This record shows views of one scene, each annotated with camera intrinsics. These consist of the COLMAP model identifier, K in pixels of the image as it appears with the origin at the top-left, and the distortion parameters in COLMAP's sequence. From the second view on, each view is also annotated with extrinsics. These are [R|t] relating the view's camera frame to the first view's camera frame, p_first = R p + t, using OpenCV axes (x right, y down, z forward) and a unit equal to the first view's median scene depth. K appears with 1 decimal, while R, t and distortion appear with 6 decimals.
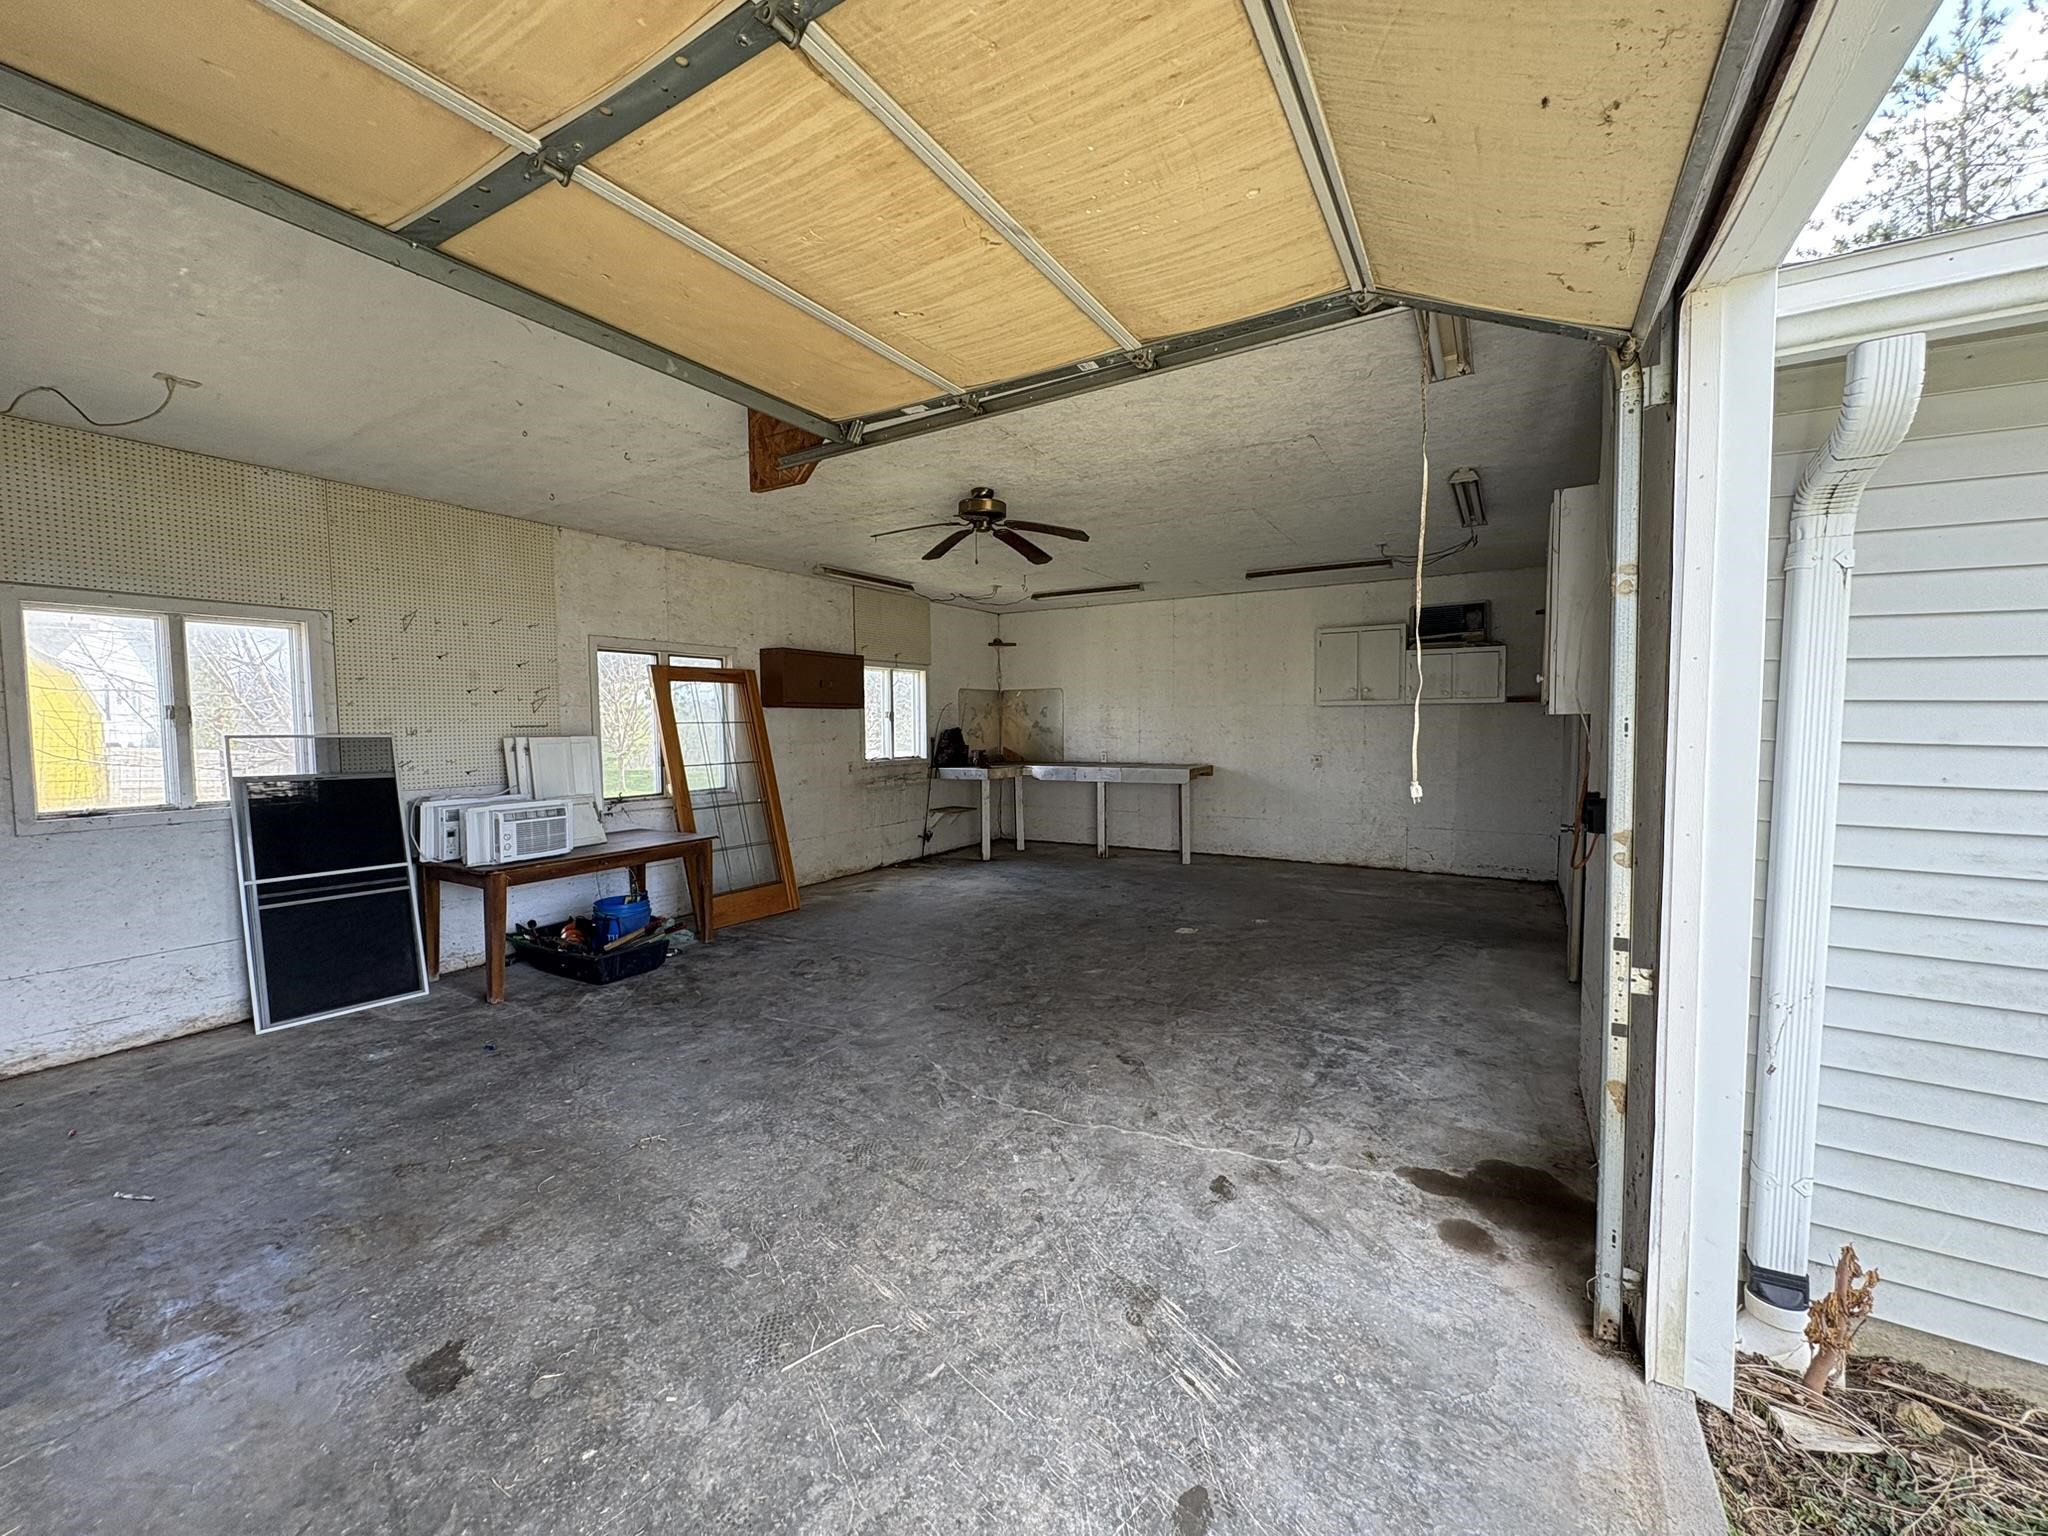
lens RADIAL K [[818.1, 0, 1022.5], [0, 818.1, 772.1], [0, 0, 1]] dist [-0.002826, -0.000081]
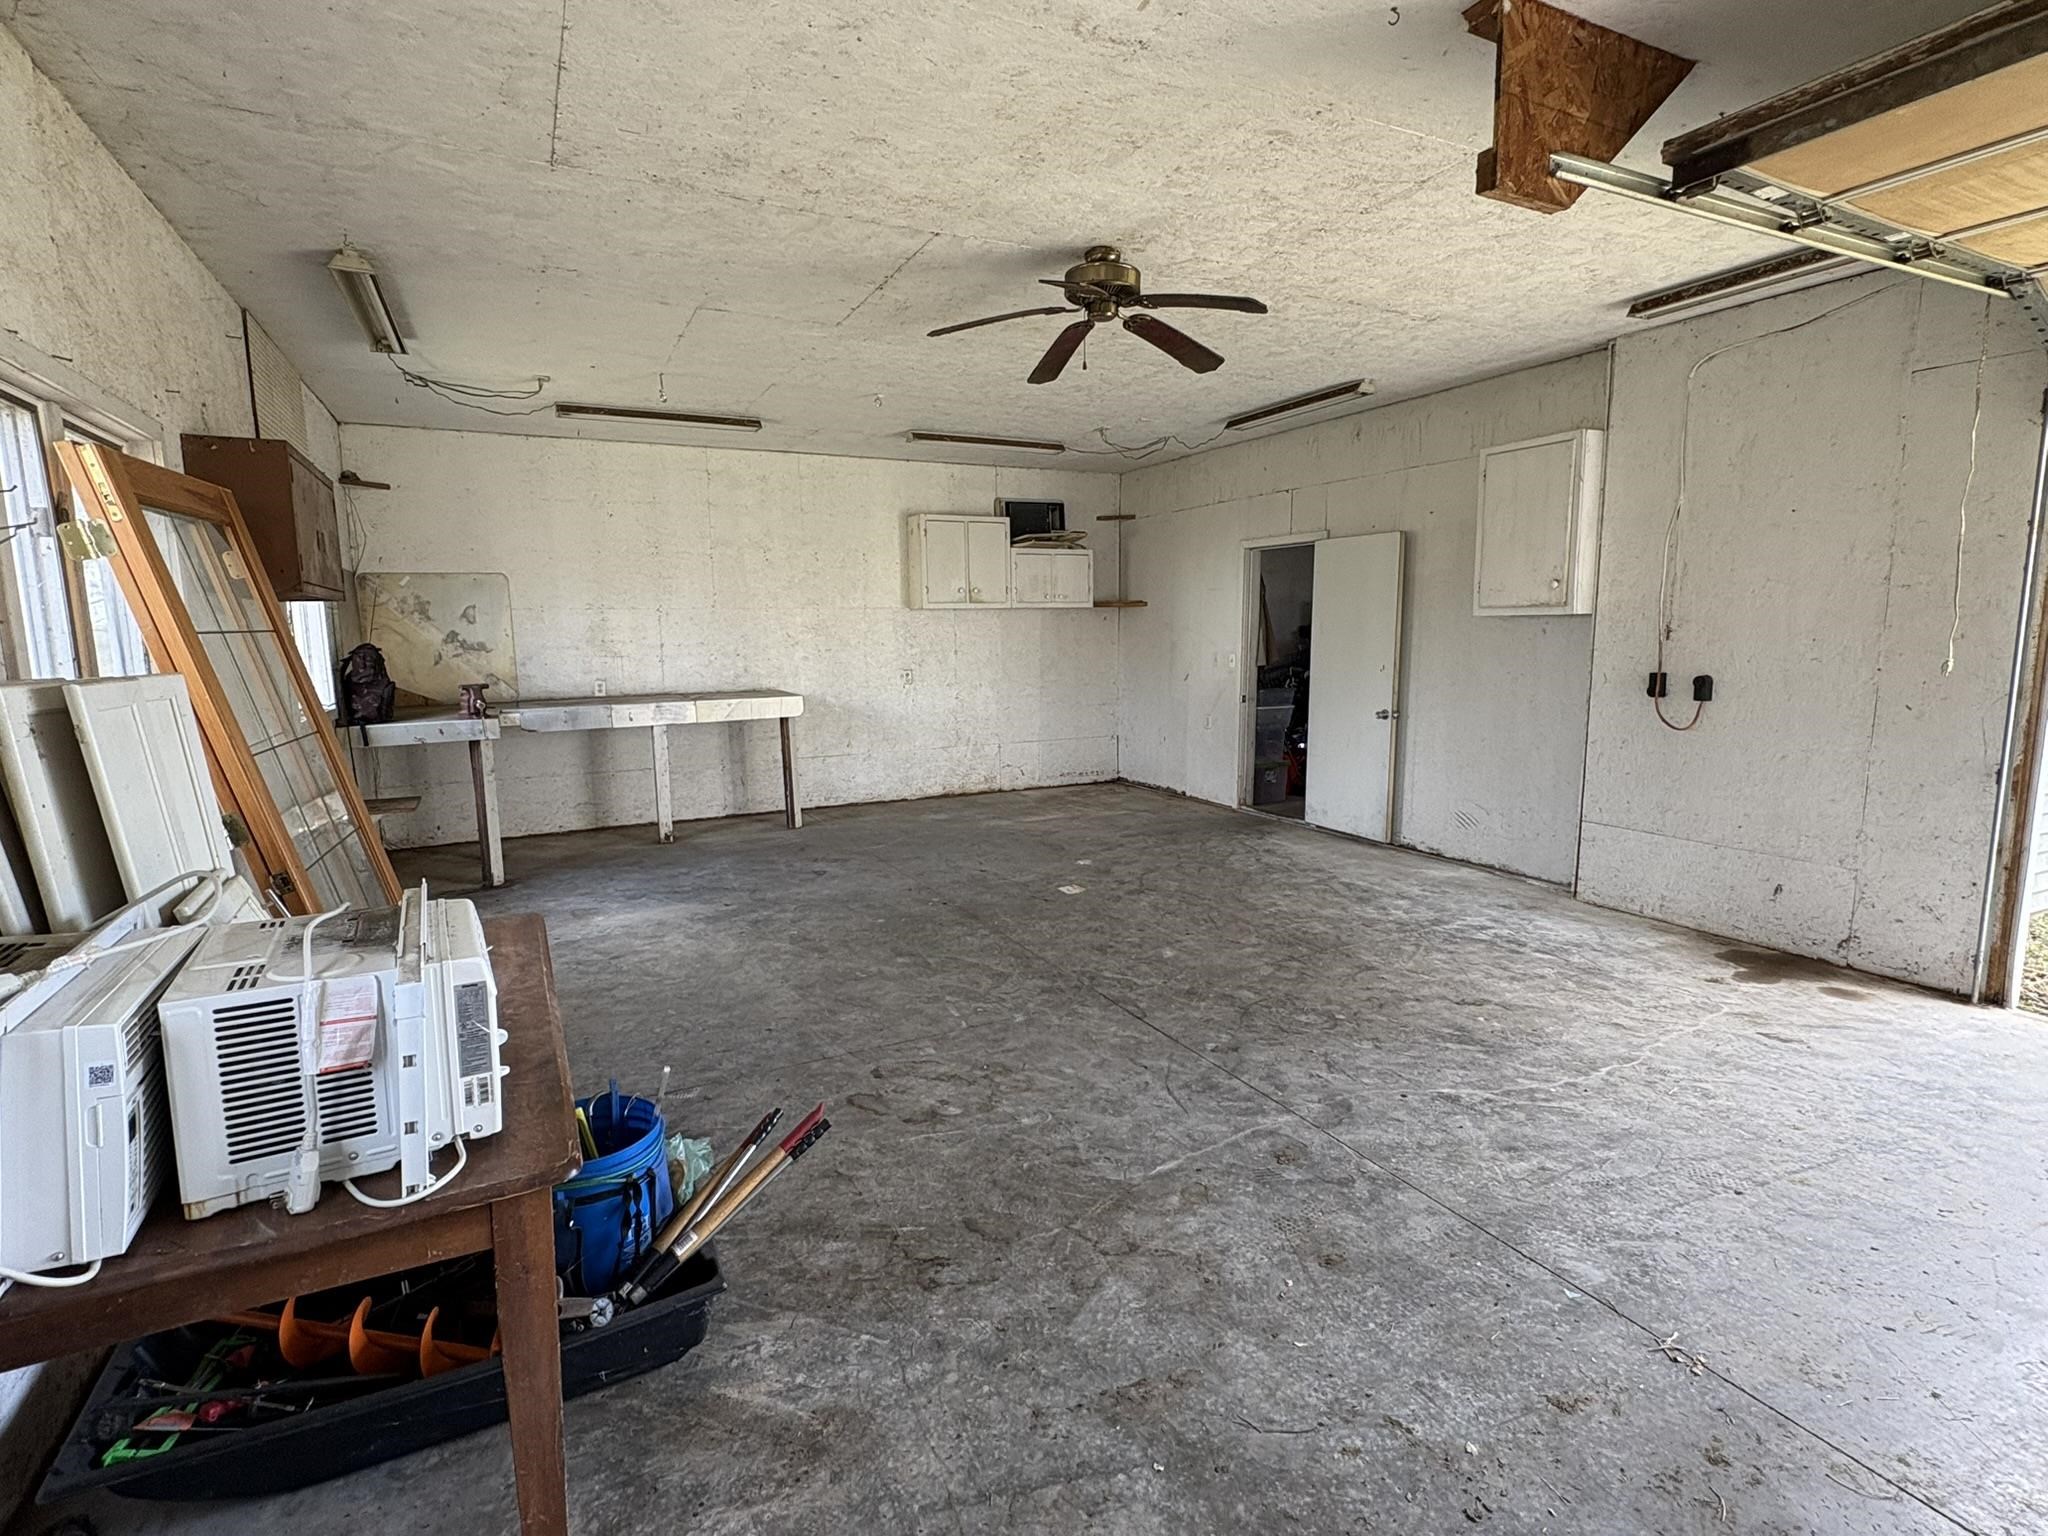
lens RADIAL K [[1004.3, 0, 1028.2], [0, 1004.3, 766.7], [0, 0, 1]] dist [-0.001673, 0.000780]
pose [[0.524656, -0.119862, 0.842834, -0.862179], [0.061978, 0.992789, 0.102607, -0.037989], [-0.849055, -0.001596, 0.528302, 0.707798]]
